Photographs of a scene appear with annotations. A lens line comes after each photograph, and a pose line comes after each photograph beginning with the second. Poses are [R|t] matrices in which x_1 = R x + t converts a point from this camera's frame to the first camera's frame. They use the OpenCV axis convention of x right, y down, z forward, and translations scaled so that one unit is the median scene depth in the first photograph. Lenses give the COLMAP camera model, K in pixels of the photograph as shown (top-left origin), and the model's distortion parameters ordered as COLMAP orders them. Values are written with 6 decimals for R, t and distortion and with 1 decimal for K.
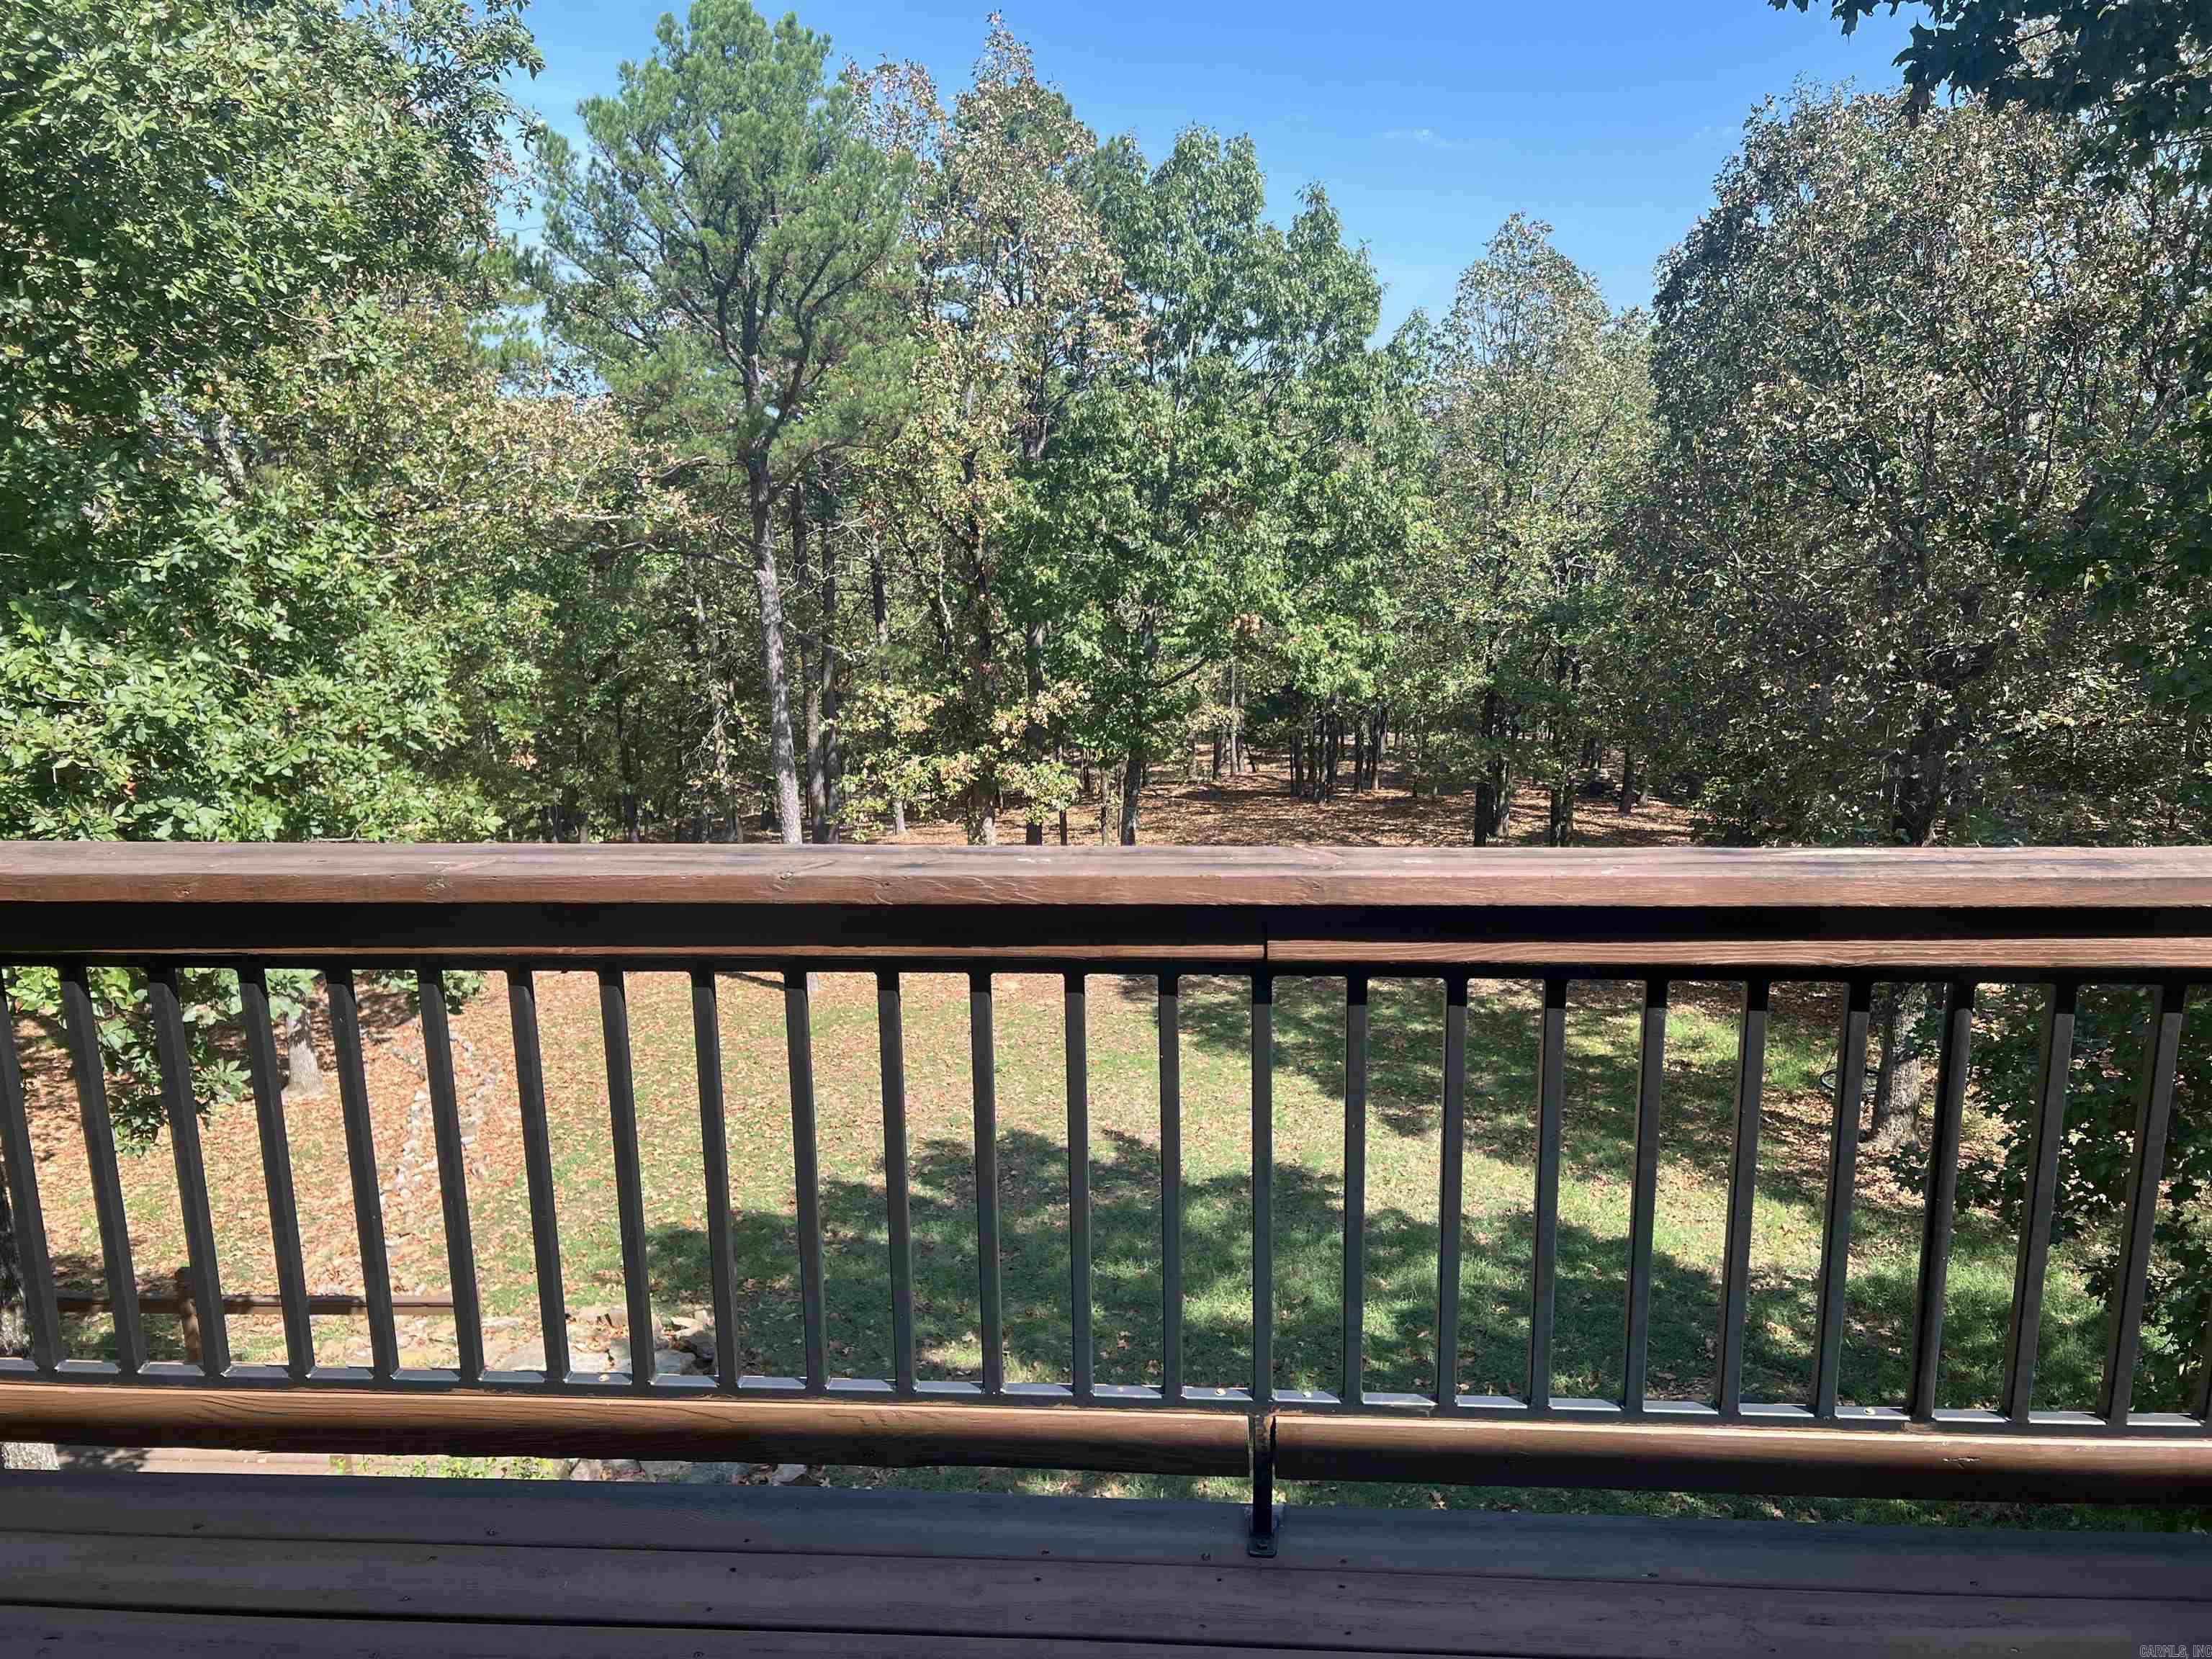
lens RADIAL K [[1661.3, 0, 1098.7], [0, 1661.3, 834.5], [0, 0, 1]] dist [0.092473, -0.123468]
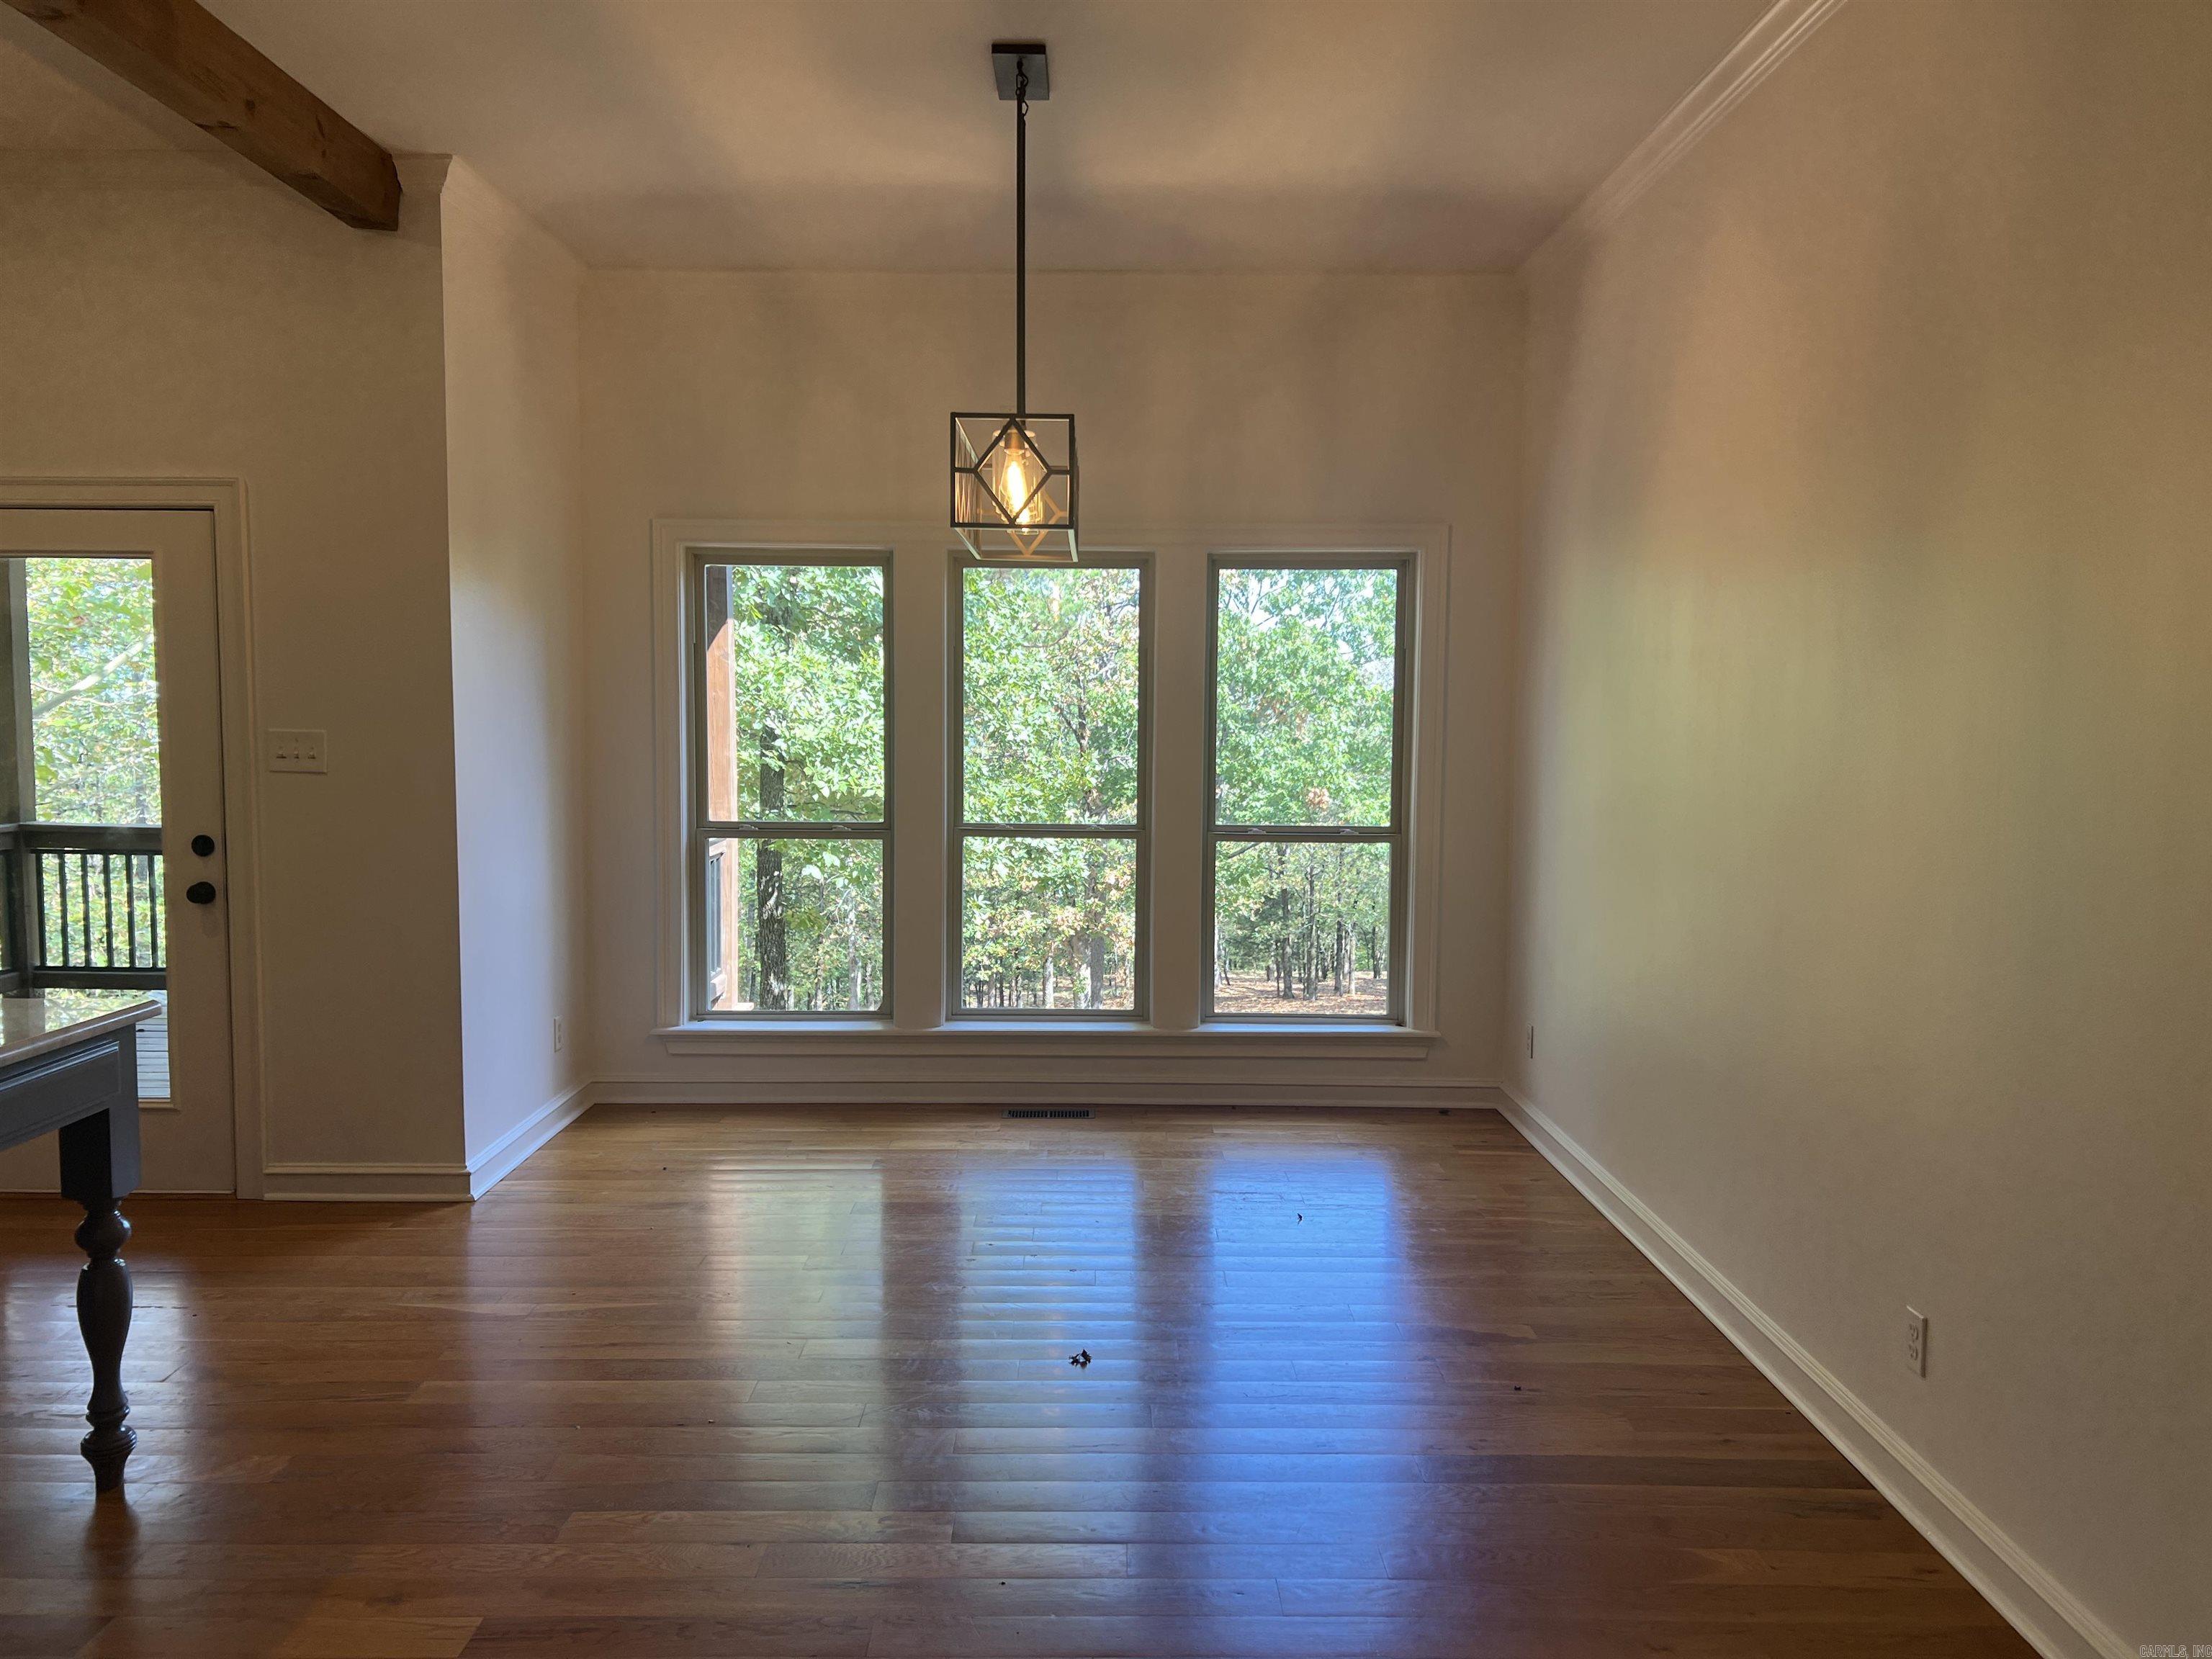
lens RADIAL K [[1625.2, 0, 1110.6], [0, 1625.2, 823.4], [0, 0, 1]] dist [0.056860, -0.000619]
pose [[0.998081, 0.017129, 0.059506, -0.133599], [-0.007026, 0.986098, -0.166015, 0.092335], [-0.061523, 0.165278, 0.984326, -0.169214]]
